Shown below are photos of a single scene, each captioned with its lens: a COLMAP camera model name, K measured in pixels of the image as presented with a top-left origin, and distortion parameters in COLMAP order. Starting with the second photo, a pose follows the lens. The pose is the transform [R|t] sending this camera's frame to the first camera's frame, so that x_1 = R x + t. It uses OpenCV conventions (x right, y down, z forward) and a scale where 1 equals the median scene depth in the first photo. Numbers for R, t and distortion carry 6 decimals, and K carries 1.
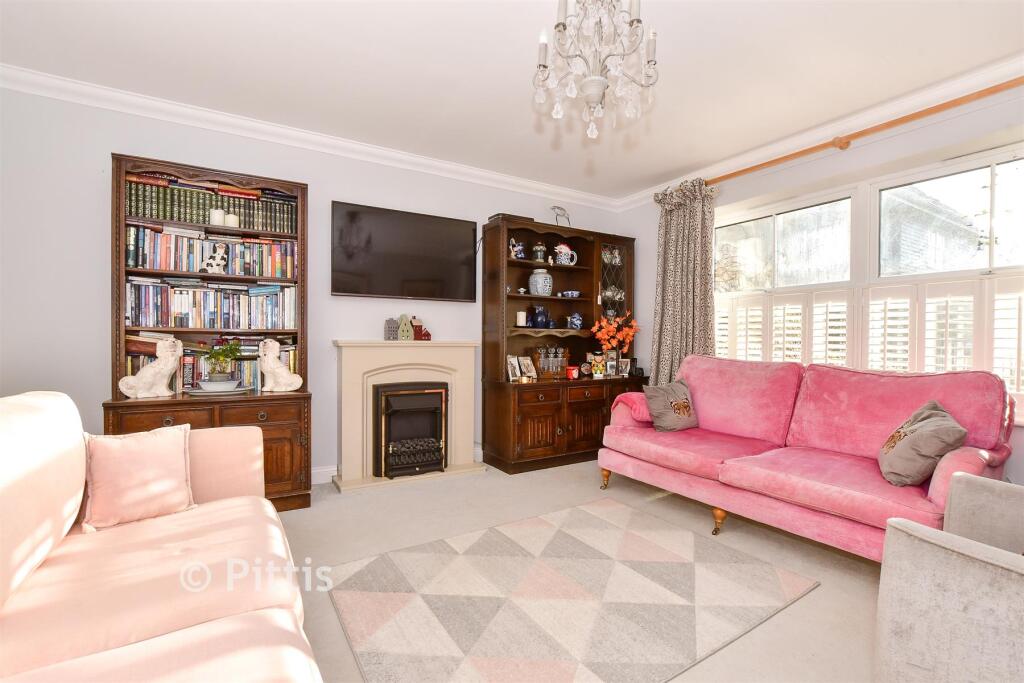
lens RADIAL K [[452.4, 0, 498.0], [0, 452.4, 342.1], [0, 0, 1]] dist [-0.018755, 0.000899]
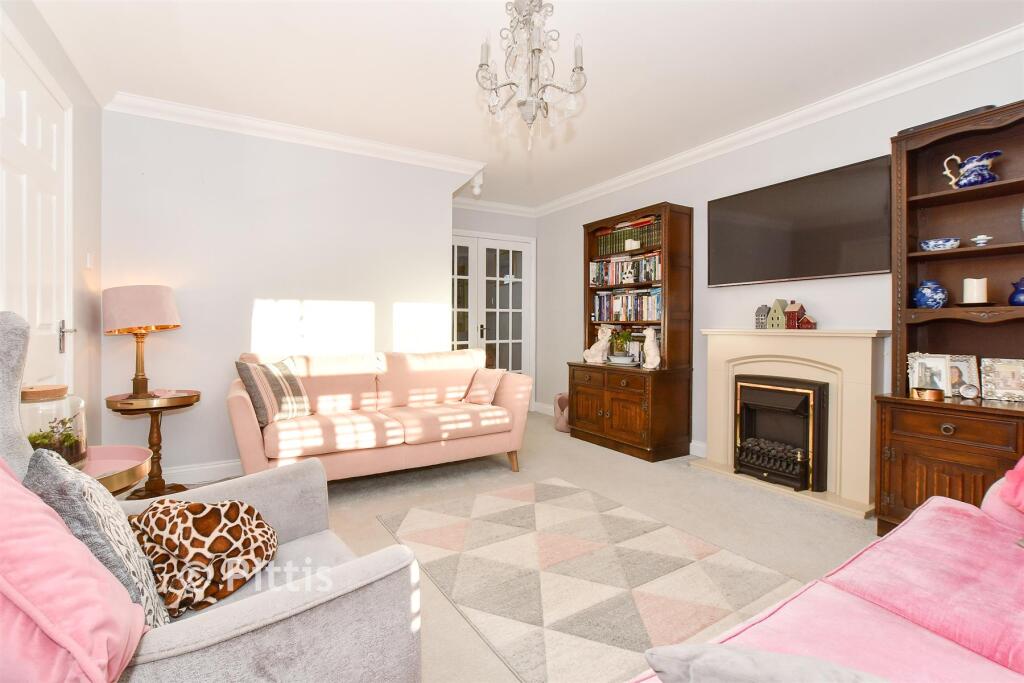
lens RADIAL K [[464.0, 0, 511.6], [0, 464.0, 331.0], [0, 0, 1]] dist [-0.019975, 0.000086]
pose [[0.012844, -0.001607, -0.999916, 0.856675], [-0.010265, 0.999946, -0.001739, 0.008672], [0.999865, 0.010286, 0.012827, 0.591787]]
